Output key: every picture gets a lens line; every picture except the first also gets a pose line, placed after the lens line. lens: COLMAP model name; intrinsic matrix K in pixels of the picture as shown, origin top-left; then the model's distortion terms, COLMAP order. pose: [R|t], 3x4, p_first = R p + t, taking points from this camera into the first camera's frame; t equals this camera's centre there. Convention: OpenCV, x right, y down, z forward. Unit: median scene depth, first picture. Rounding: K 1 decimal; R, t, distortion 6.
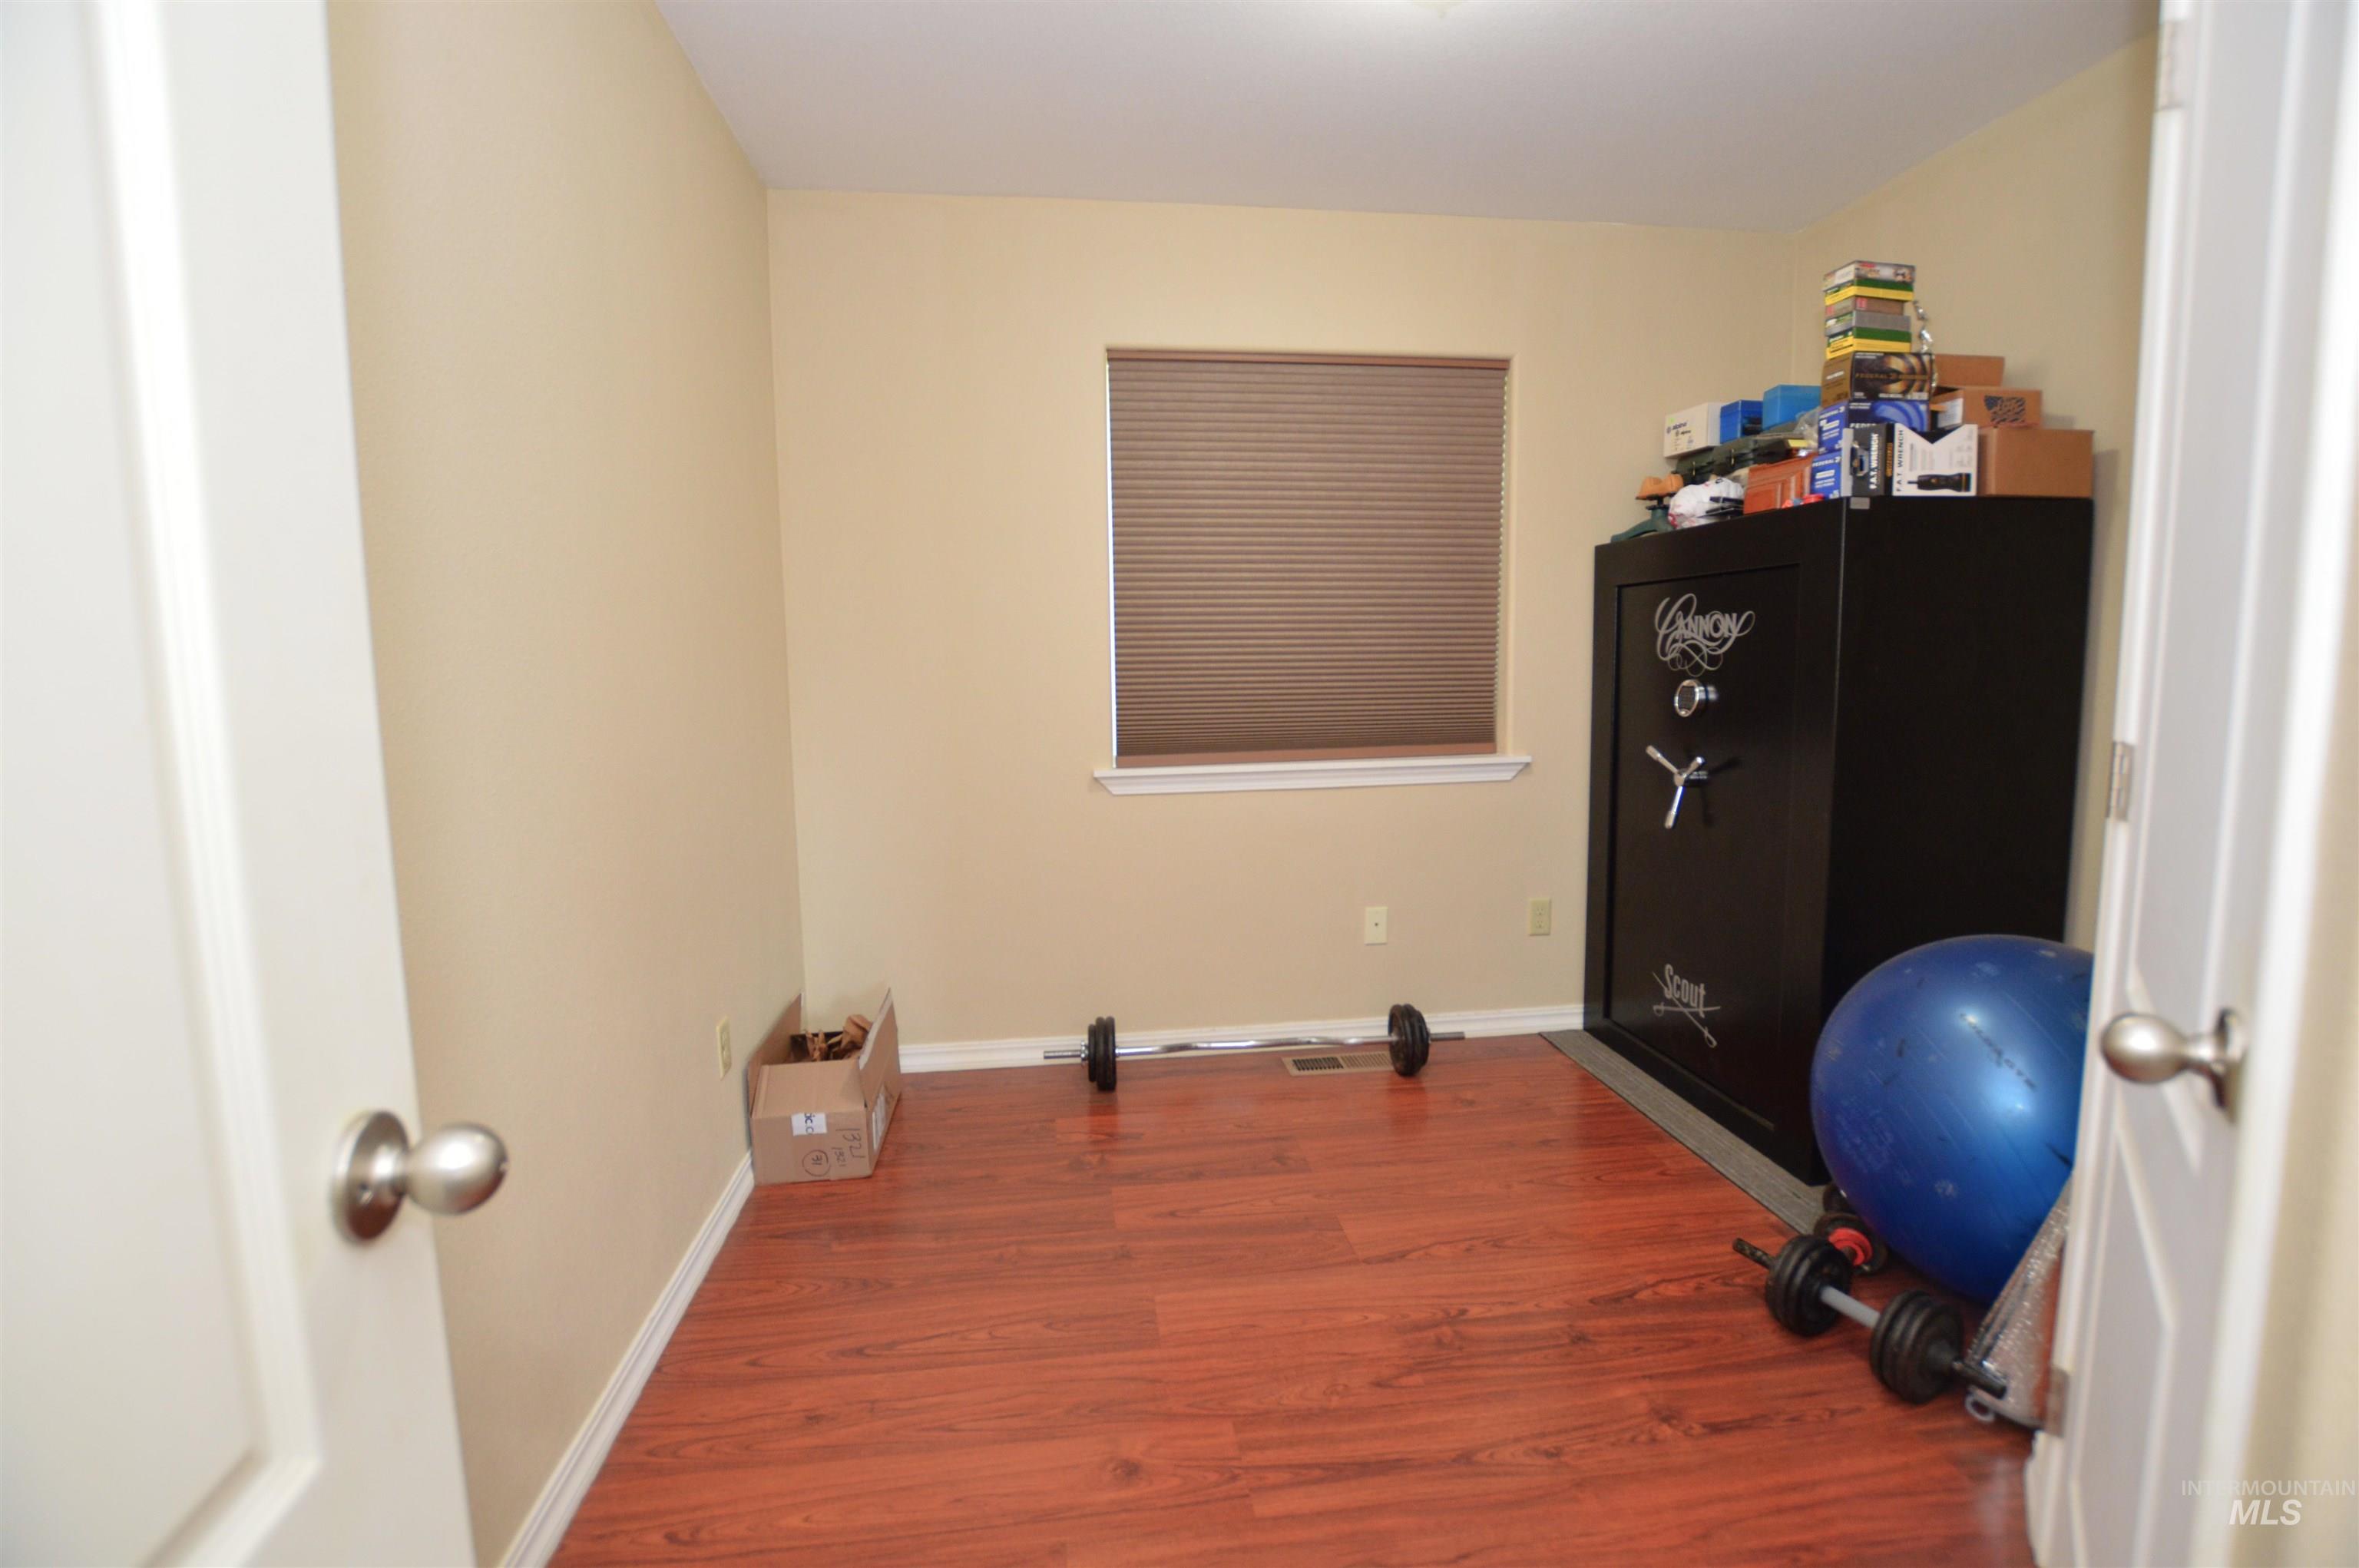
lens RADIAL K [[1066.6, 0, 1179.5], [0, 1066.6, 784.0], [0, 0, 1]] dist [-0.030168, 0.000381]
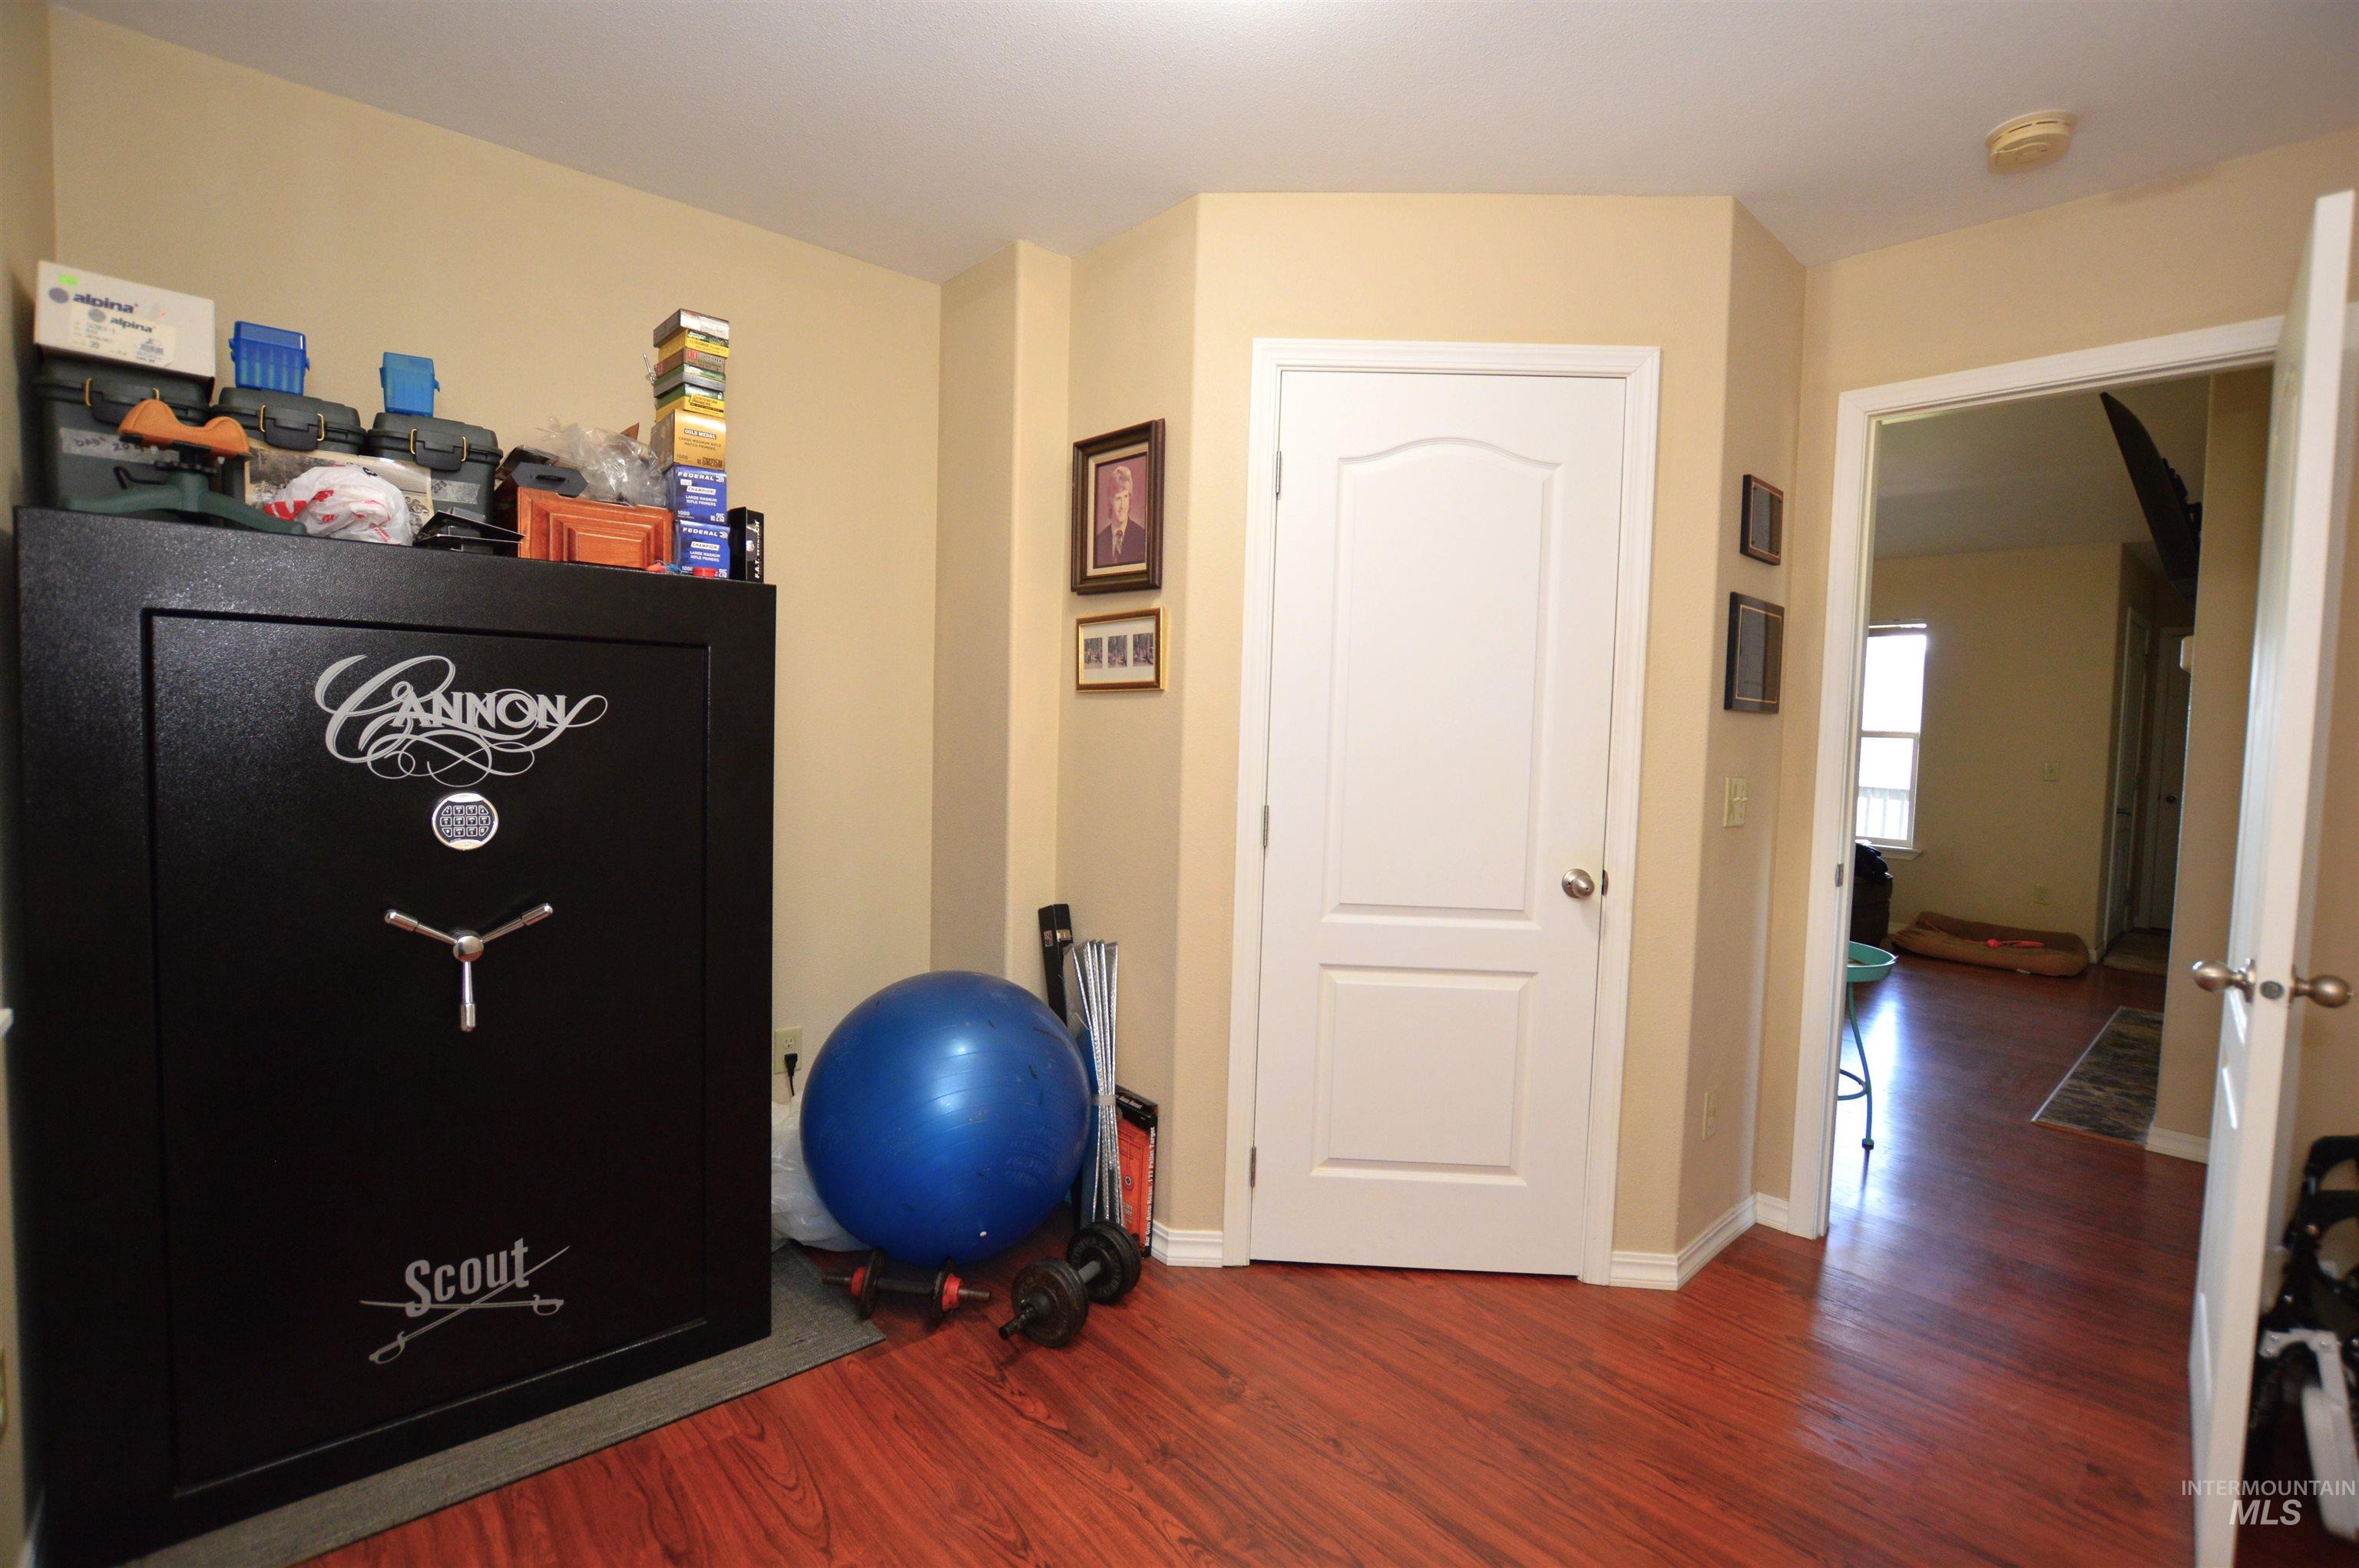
lens RADIAL K [[1066.6, 0, 1179.5], [0, 1066.6, 784.0], [0, 0, 1]] dist [-0.030168, 0.000381]
pose [[-0.577527, -0.050703, 0.814796, -0.280555], [0.072699, 0.990910, 0.113191, -0.145404], [-0.813128, 0.124606, -0.568591, 1.022014]]
